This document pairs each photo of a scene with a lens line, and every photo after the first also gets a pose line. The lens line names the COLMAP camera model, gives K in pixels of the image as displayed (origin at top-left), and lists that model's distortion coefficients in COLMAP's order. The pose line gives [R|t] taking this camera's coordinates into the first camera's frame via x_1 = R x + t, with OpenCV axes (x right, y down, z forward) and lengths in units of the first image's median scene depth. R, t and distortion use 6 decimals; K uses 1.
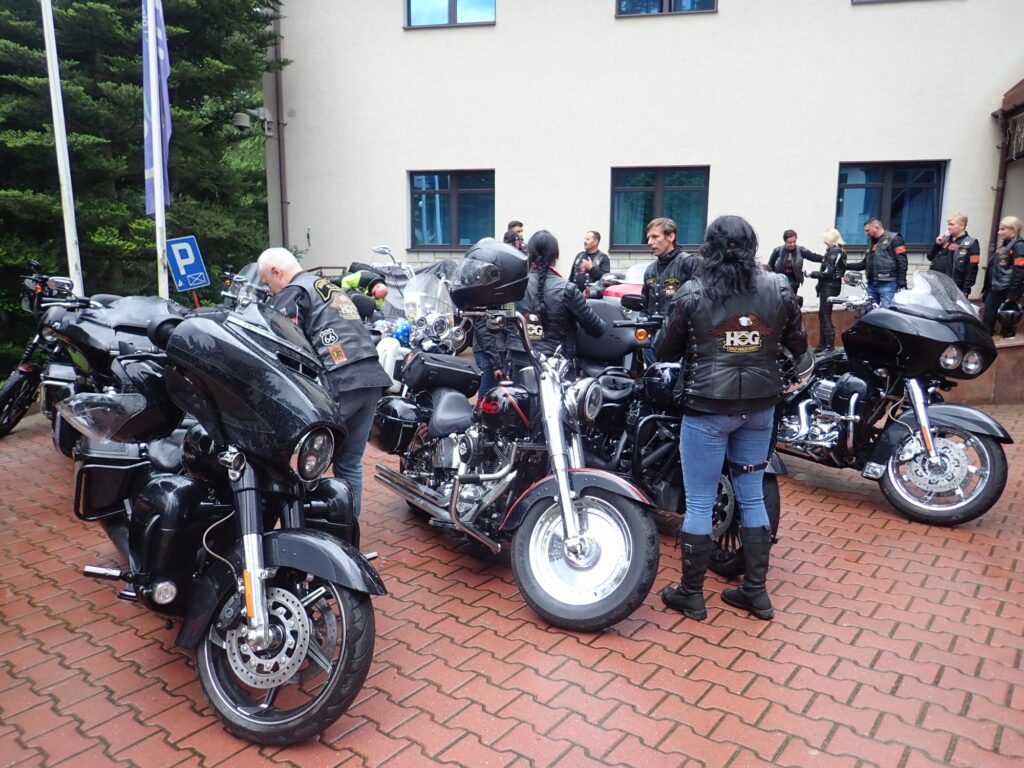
lens RADIAL K [[760.5, 0, 503.9], [0, 760.5, 381.7], [0, 0, 1]] dist [0.008009, -0.005211]
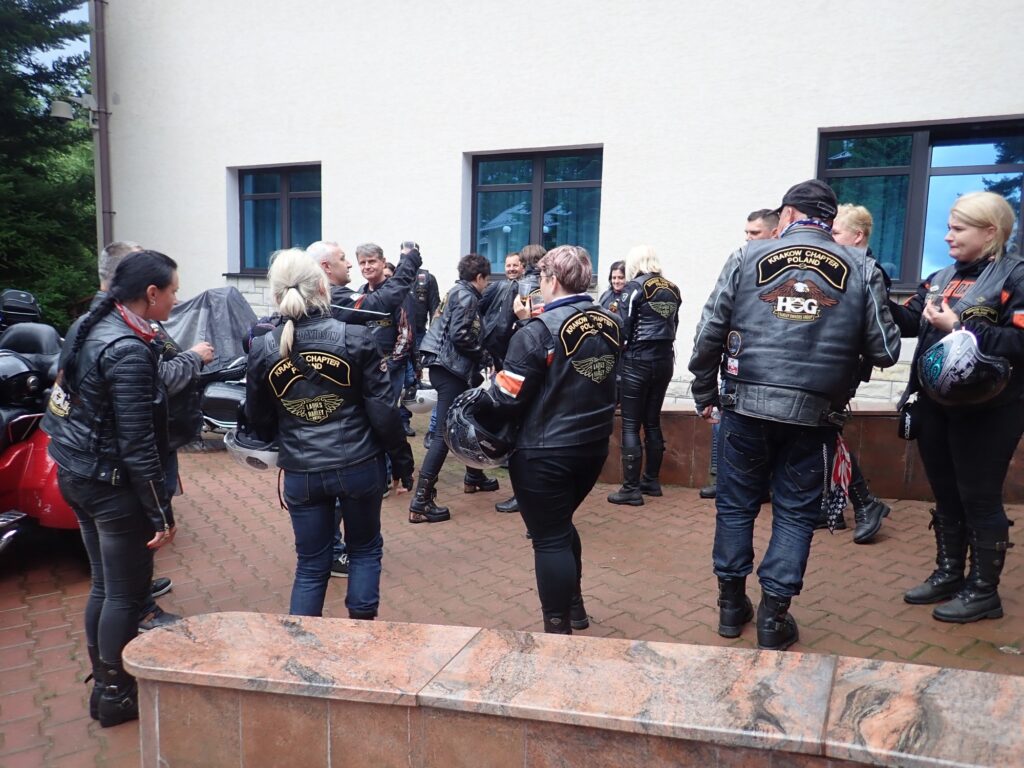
lens RADIAL K [[760.5, 0, 507.8], [0, 760.5, 389.3], [0, 0, 1]] dist [0.008009, -0.005211]
pose [[0.958195, 0.057305, -0.280317, 0.434338], [-0.066896, 0.997453, -0.024760, -0.080303], [0.278184, 0.042477, 0.959588, 0.474947]]
